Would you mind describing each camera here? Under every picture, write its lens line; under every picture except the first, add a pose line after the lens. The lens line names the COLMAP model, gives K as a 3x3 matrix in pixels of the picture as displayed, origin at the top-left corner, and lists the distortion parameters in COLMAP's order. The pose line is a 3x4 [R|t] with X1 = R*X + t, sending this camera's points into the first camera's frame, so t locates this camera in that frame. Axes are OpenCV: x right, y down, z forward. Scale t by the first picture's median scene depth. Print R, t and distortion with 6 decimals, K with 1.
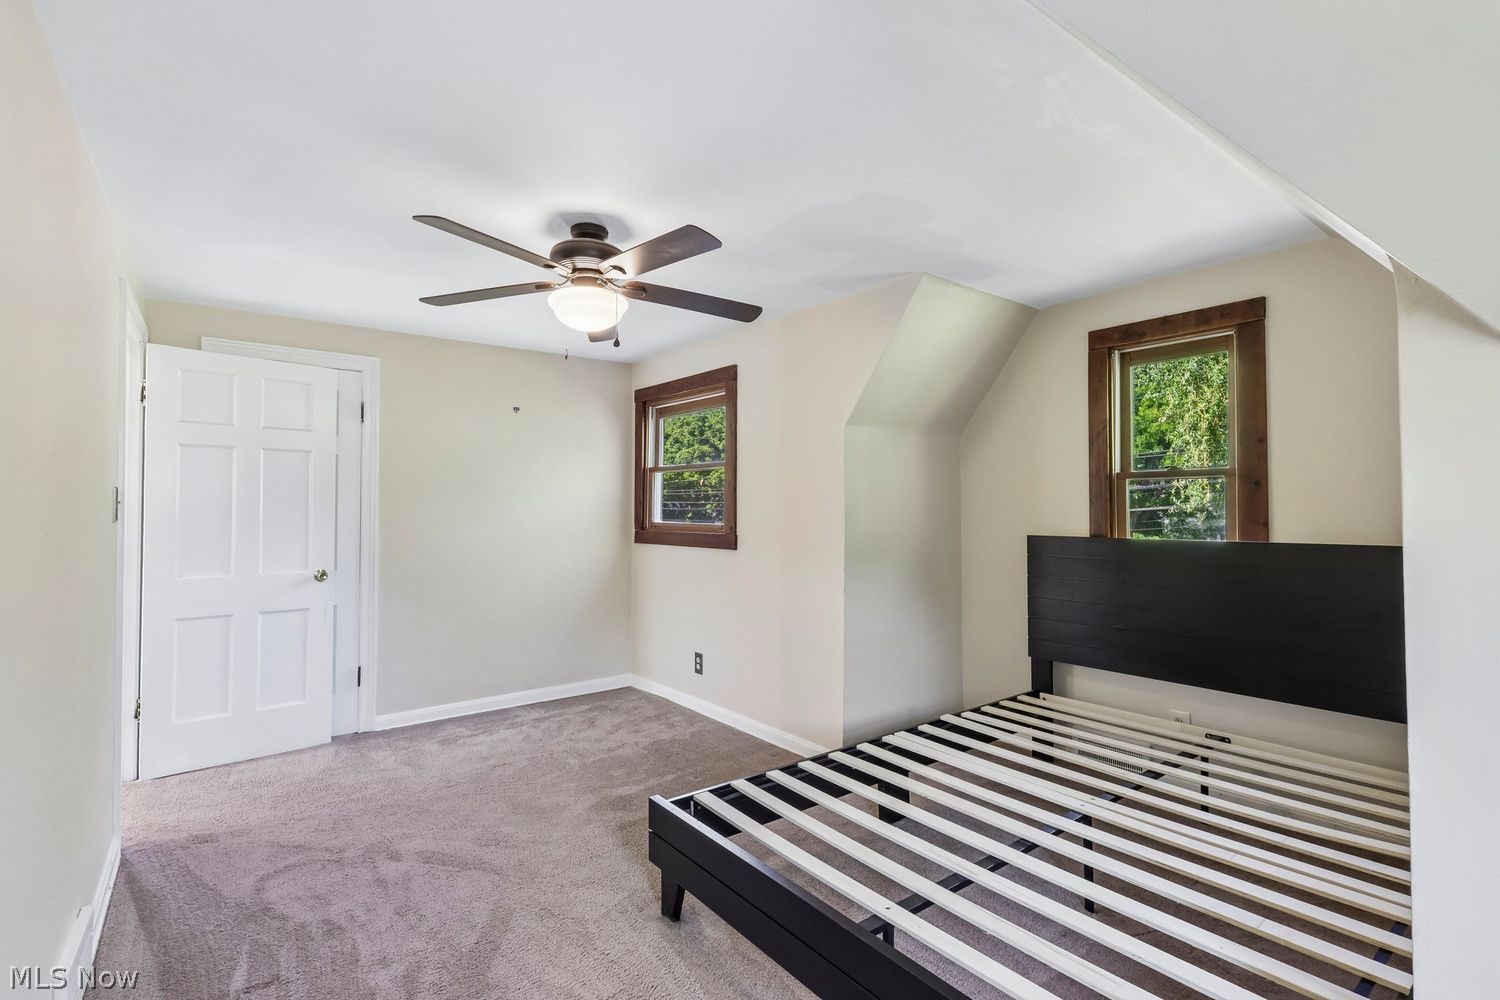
lens RADIAL K [[694.4, 0, 743.9], [0, 694.4, 502.6], [0, 0, 1]] dist [-0.000327, 0.000303]
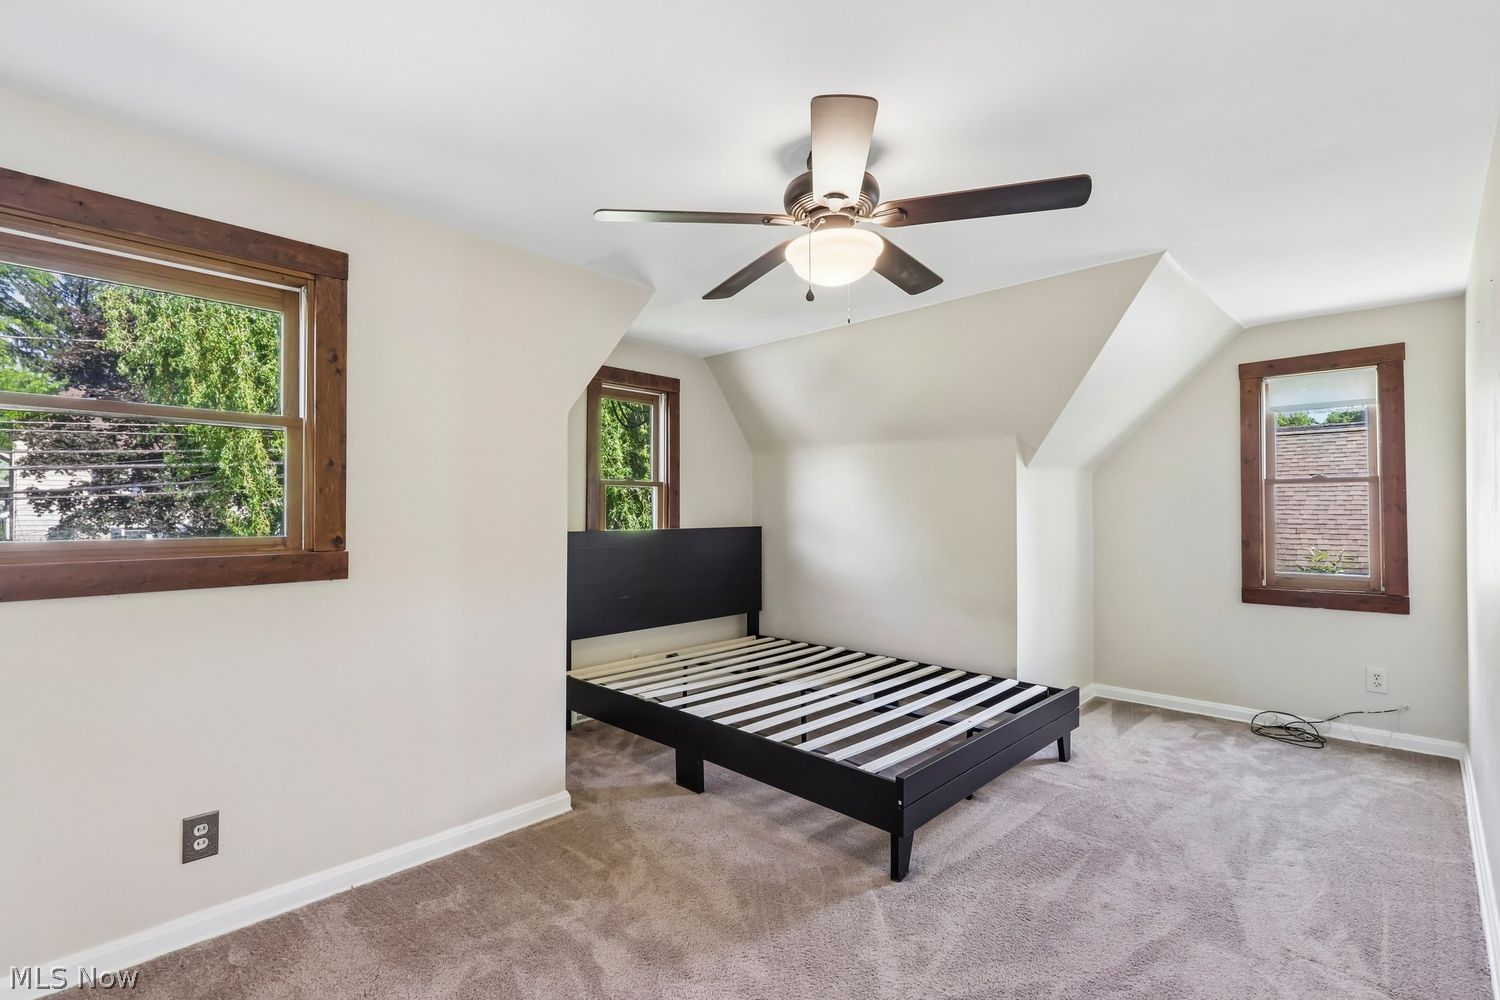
lens RADIAL K [[694.4, 0, 743.9], [0, 694.4, 502.6], [0, 0, 1]] dist [-0.000327, 0.000303]
pose [[-0.160138, 0.009333, 0.987051, -0.686269], [-0.013417, 0.999842, -0.011630, 0.009545], [-0.987003, -0.015106, -0.159987, 0.844717]]
